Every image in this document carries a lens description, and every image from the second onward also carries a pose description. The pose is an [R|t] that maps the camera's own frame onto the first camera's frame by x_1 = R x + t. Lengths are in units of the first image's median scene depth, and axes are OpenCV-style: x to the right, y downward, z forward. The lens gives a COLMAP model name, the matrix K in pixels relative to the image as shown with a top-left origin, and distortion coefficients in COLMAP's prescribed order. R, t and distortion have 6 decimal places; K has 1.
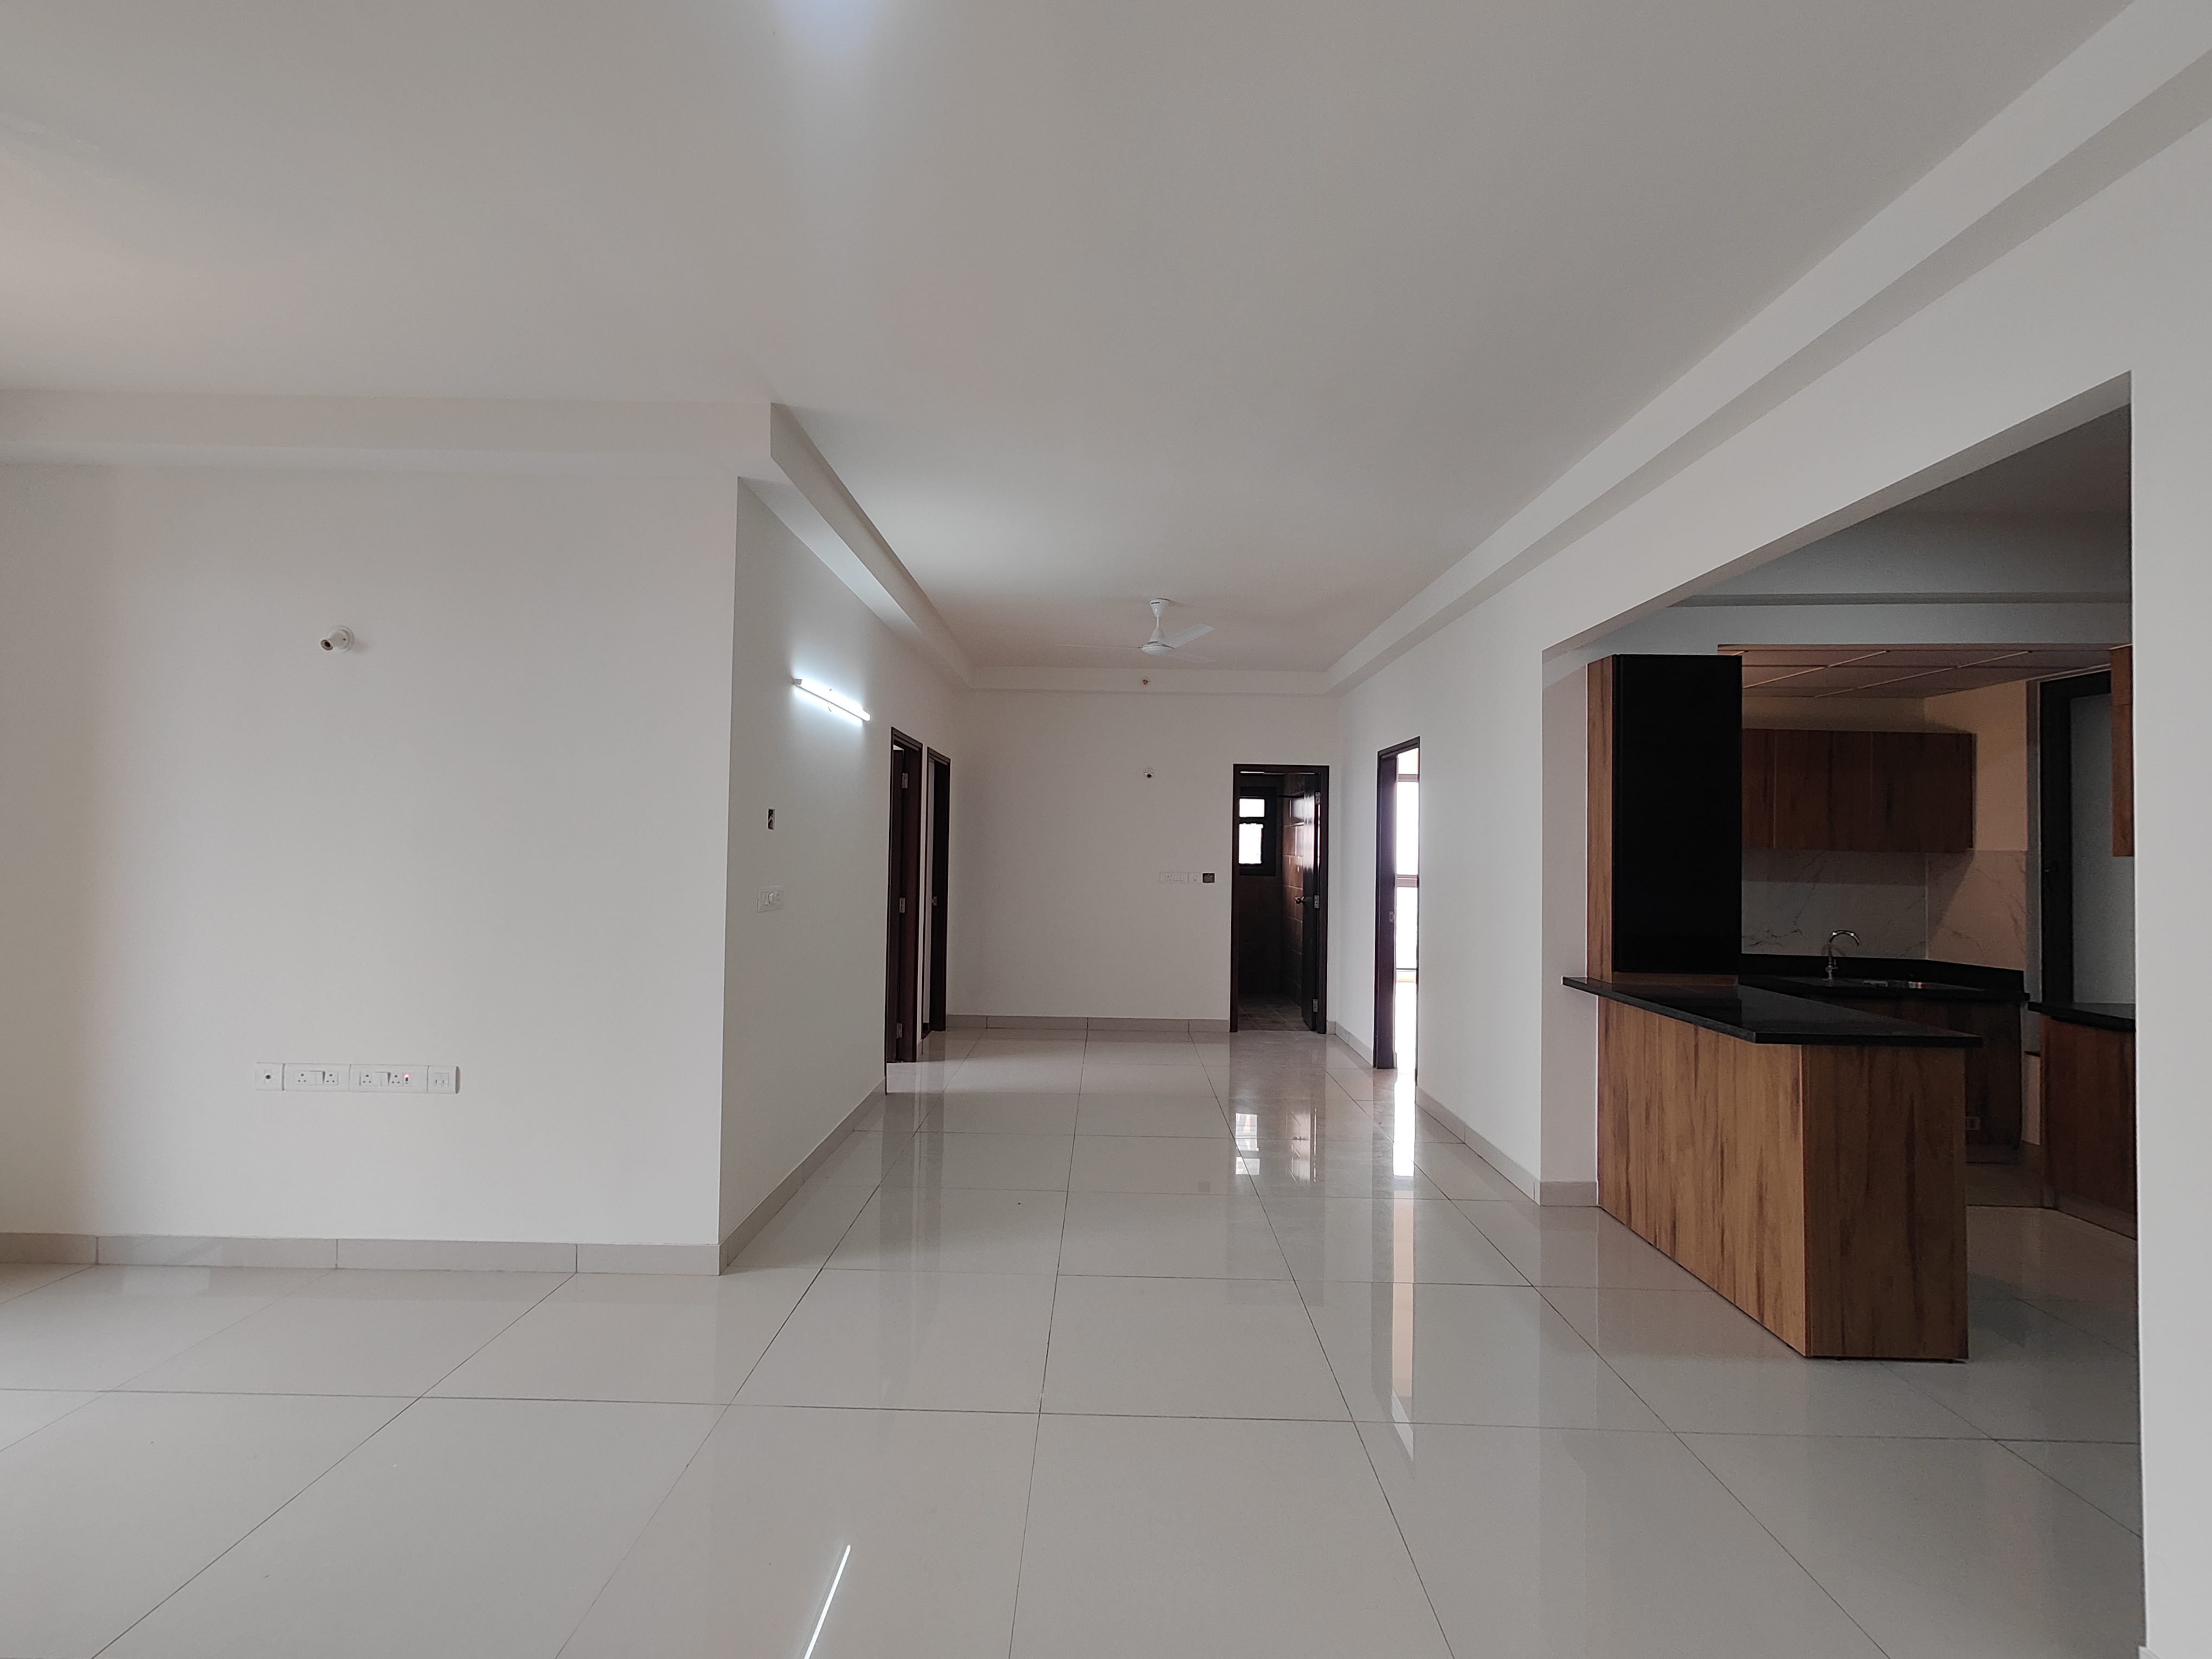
lens RADIAL K [[974.5, 0, 1092.7], [0, 974.5, 829.7], [0, 0, 1]] dist [0.011766, -0.001356]
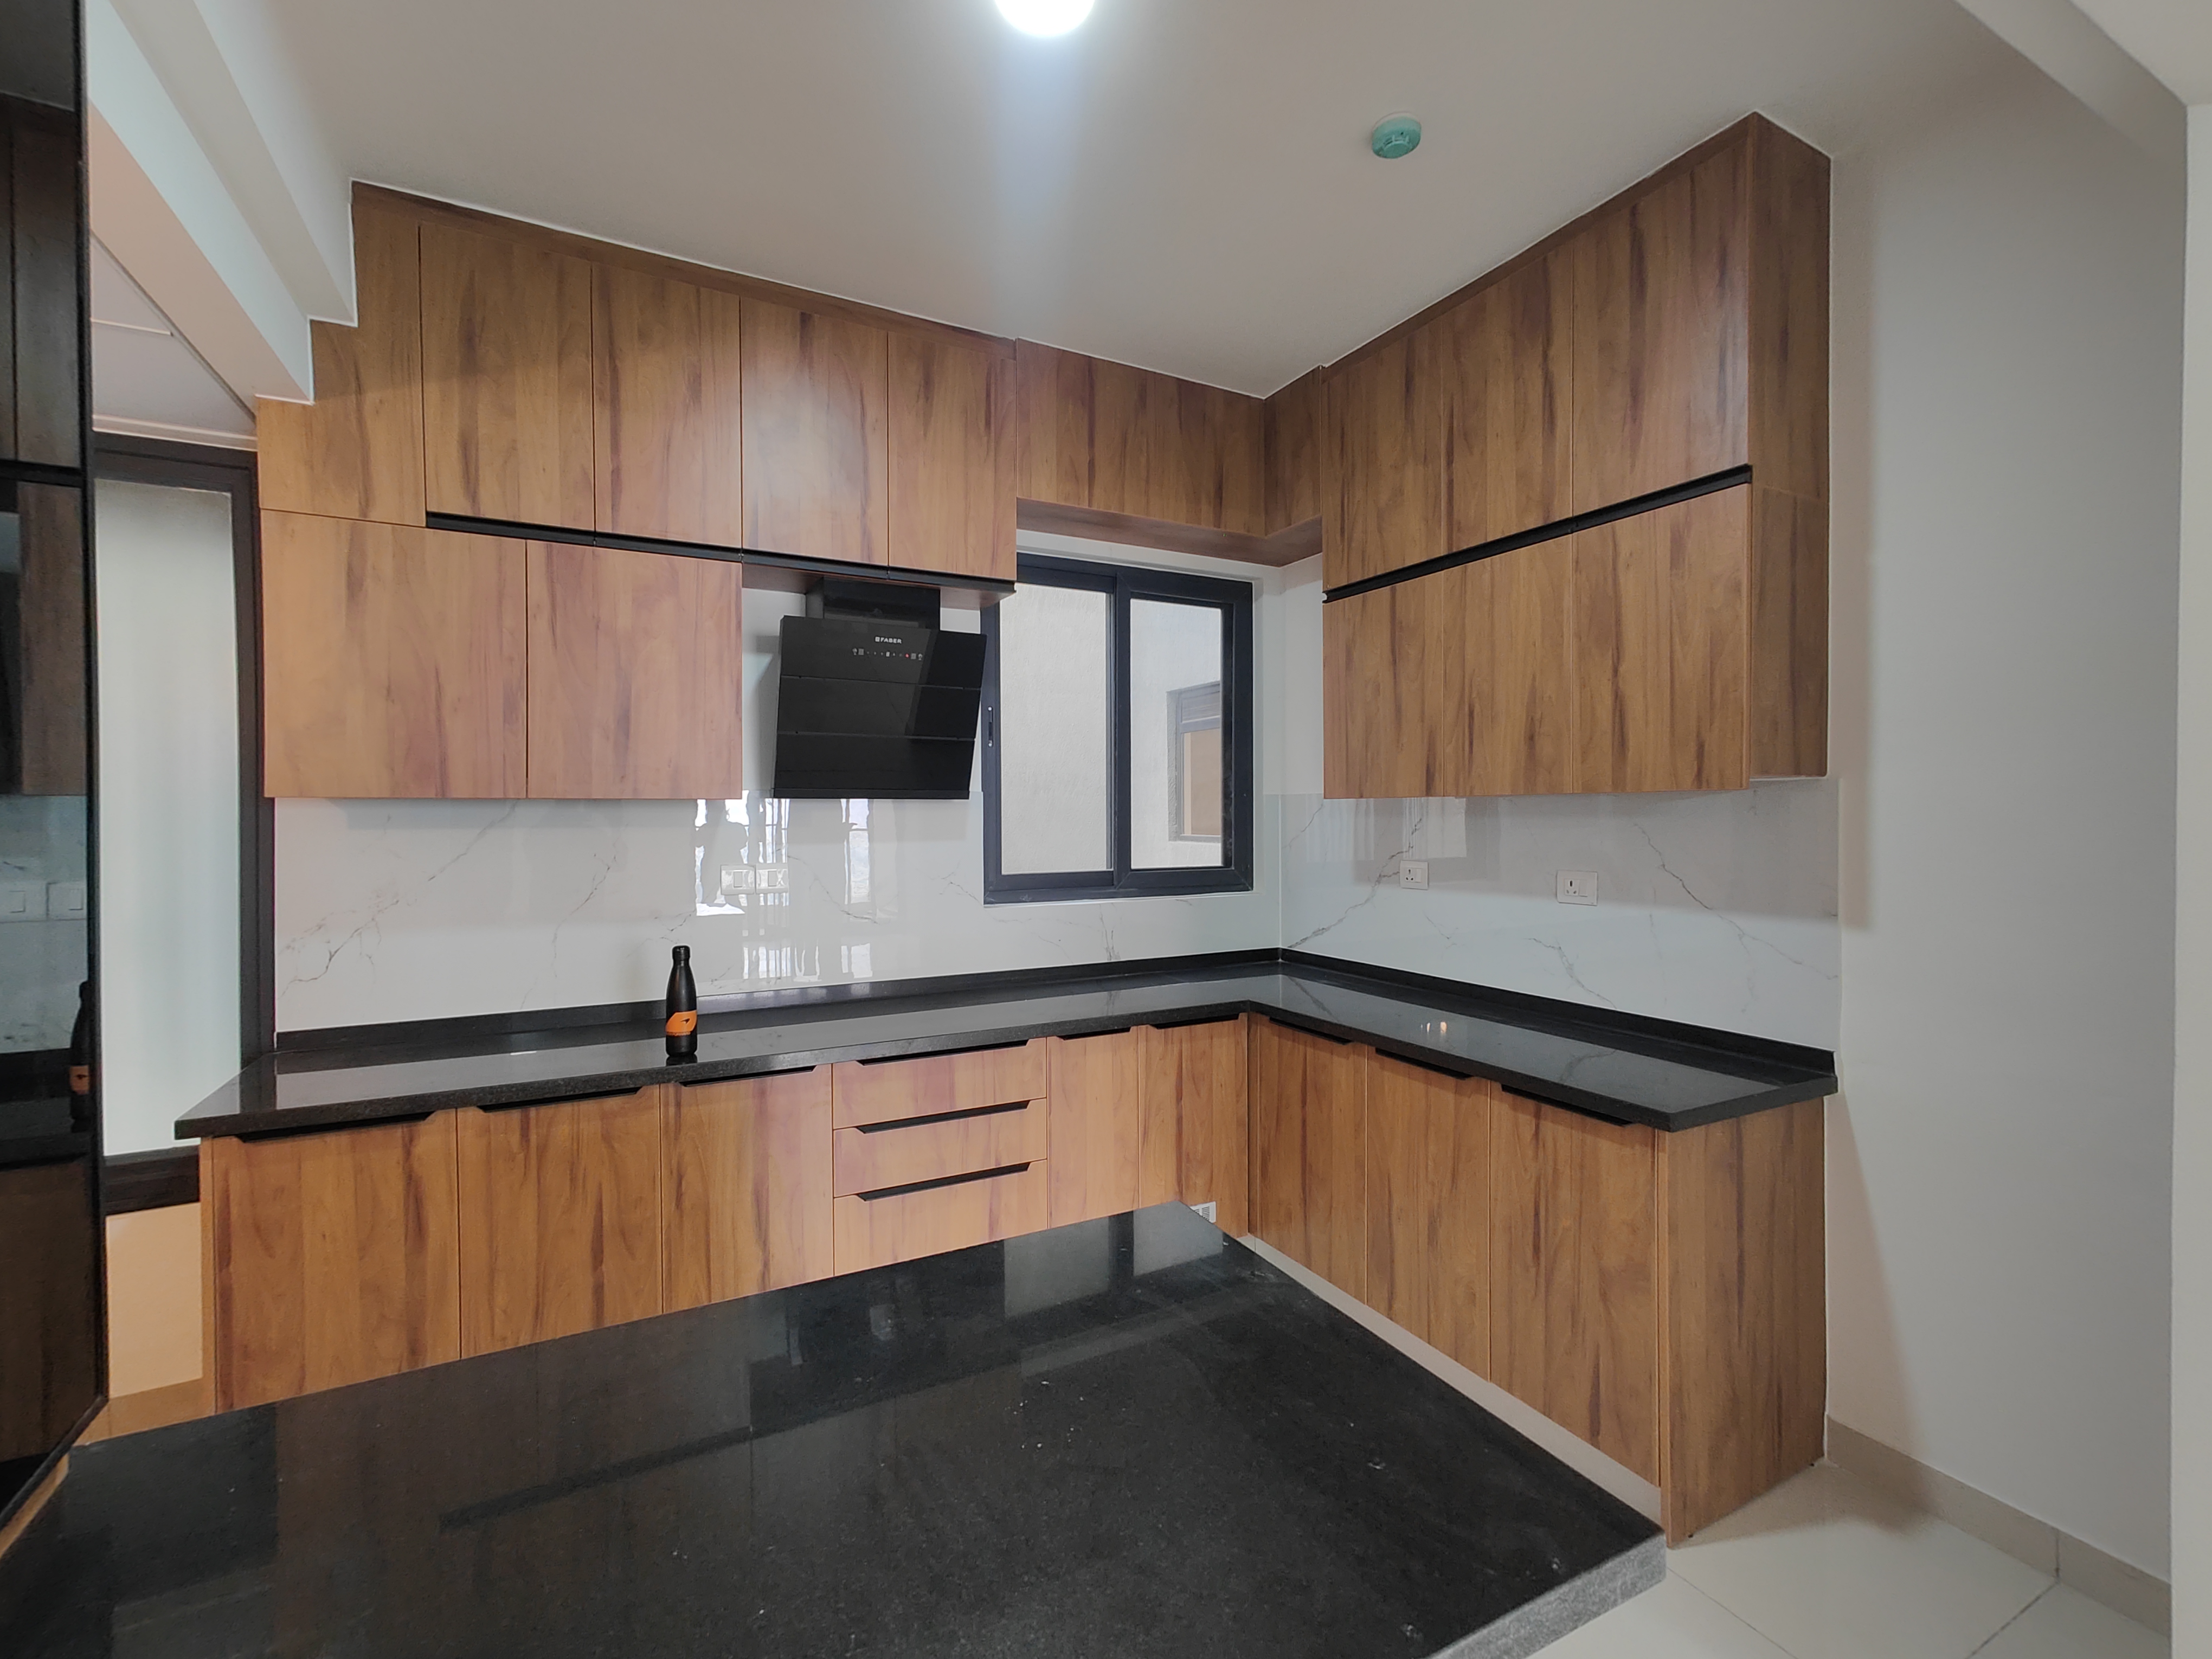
lens RADIAL K [[974.5, 0, 1107.6], [0, 974.5, 824.4], [0, 0, 1]] dist [0.011766, -0.001356]
pose [[-0.479664, -0.034628, 0.876769, 0.371590], [-0.027370, 0.999325, 0.024495, 0.016756], [-0.877025, -0.012247, -0.480288, 0.880397]]
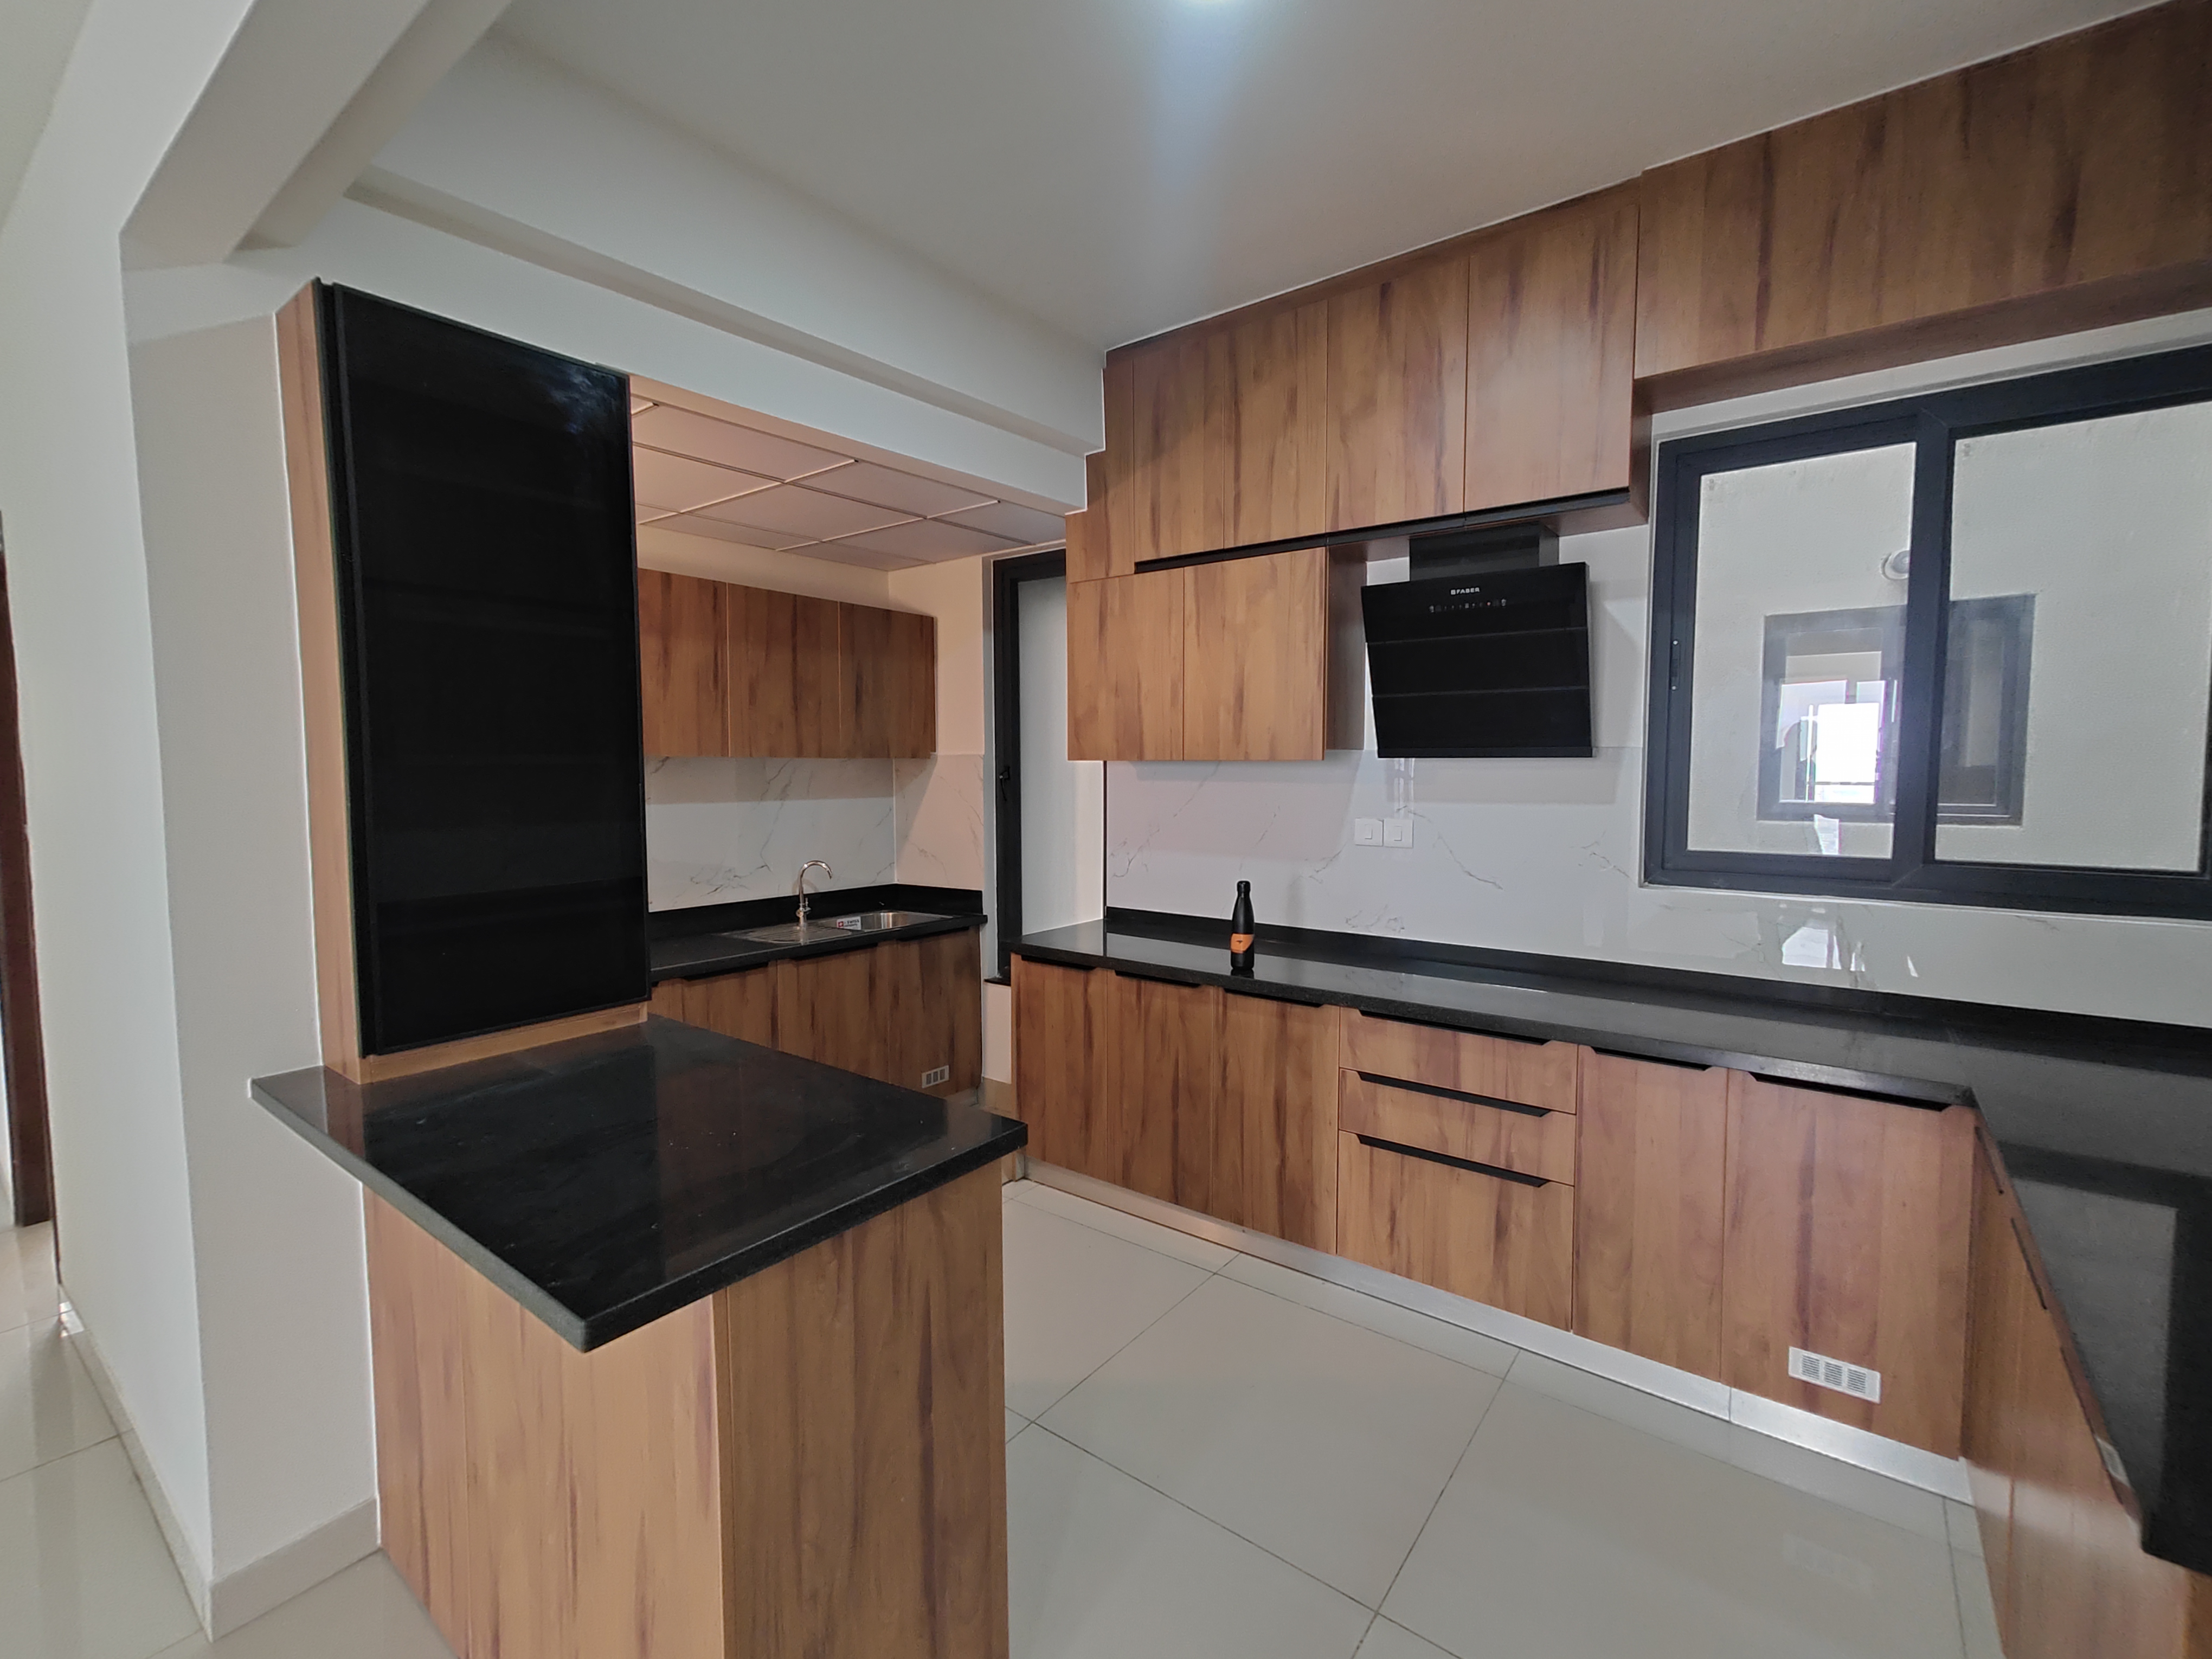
lens RADIAL K [[974.5, 0, 1104.6], [0, 974.5, 824.1], [0, 0, 1]] dist [0.011766, -0.001356]
pose [[0.592770, -0.072609, 0.802092, 0.374916], [-0.001951, 0.995795, 0.091586, 0.004232], [-0.805369, -0.055854, 0.590136, 0.477120]]
